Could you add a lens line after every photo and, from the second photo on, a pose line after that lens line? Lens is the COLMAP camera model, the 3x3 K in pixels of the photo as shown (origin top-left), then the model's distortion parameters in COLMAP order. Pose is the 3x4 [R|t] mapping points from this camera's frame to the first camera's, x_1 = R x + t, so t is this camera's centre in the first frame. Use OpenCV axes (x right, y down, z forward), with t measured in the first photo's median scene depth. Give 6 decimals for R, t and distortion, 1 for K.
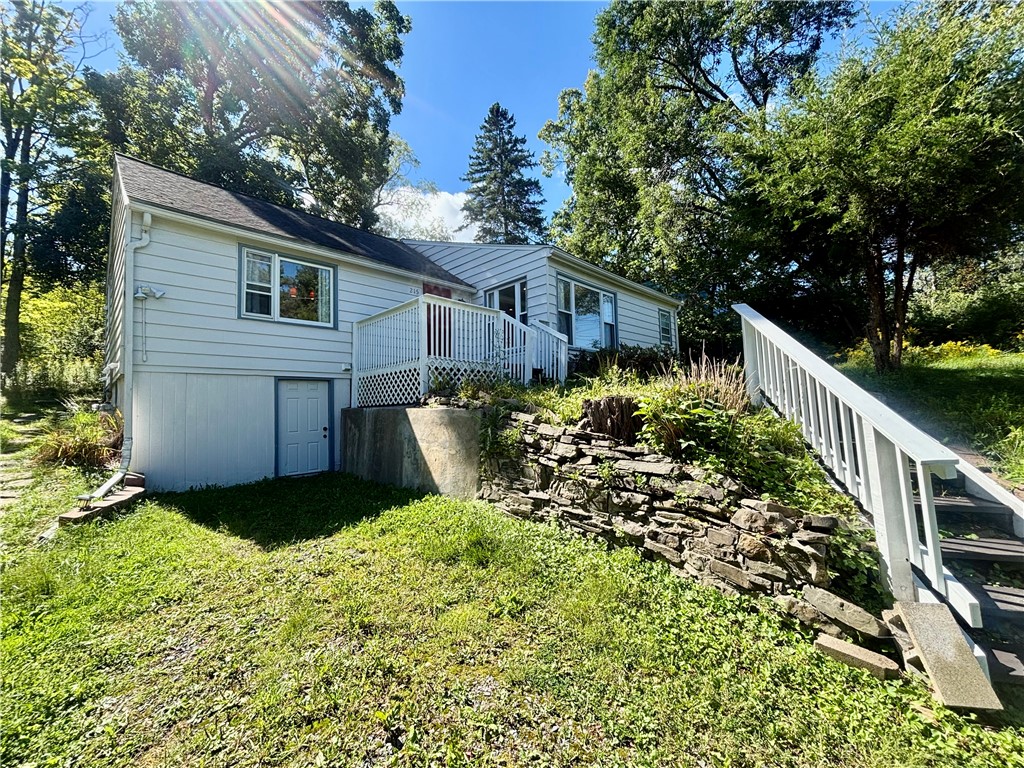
lens RADIAL K [[411.6, 0, 512.0], [0, 411.6, 384.0], [0, 0, 1]] dist [0.009383, -0.004821]
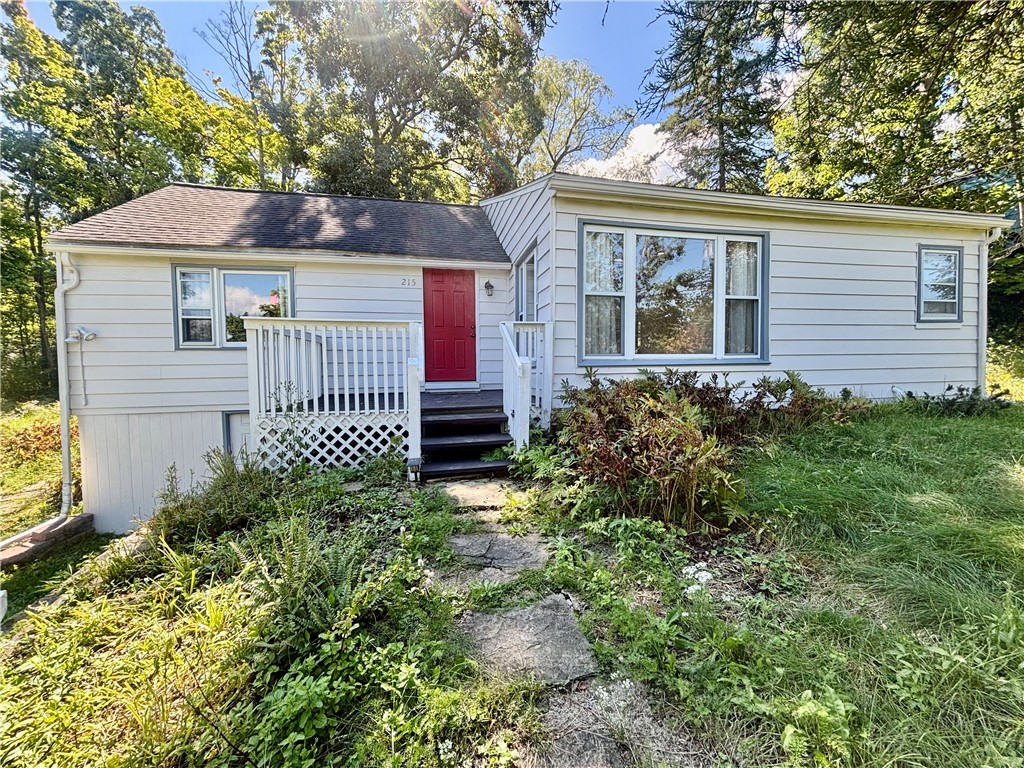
lens RADIAL K [[409.9, 0, 515.5], [0, 409.9, 387.4], [0, 0, 1]] dist [-0.001956, -0.000070]
pose [[0.830876, 0.045406, -0.554601, 0.385628], [0.022844, 0.993042, 0.115526, -0.139297], [0.555988, -0.108657, 0.824058, 0.566439]]
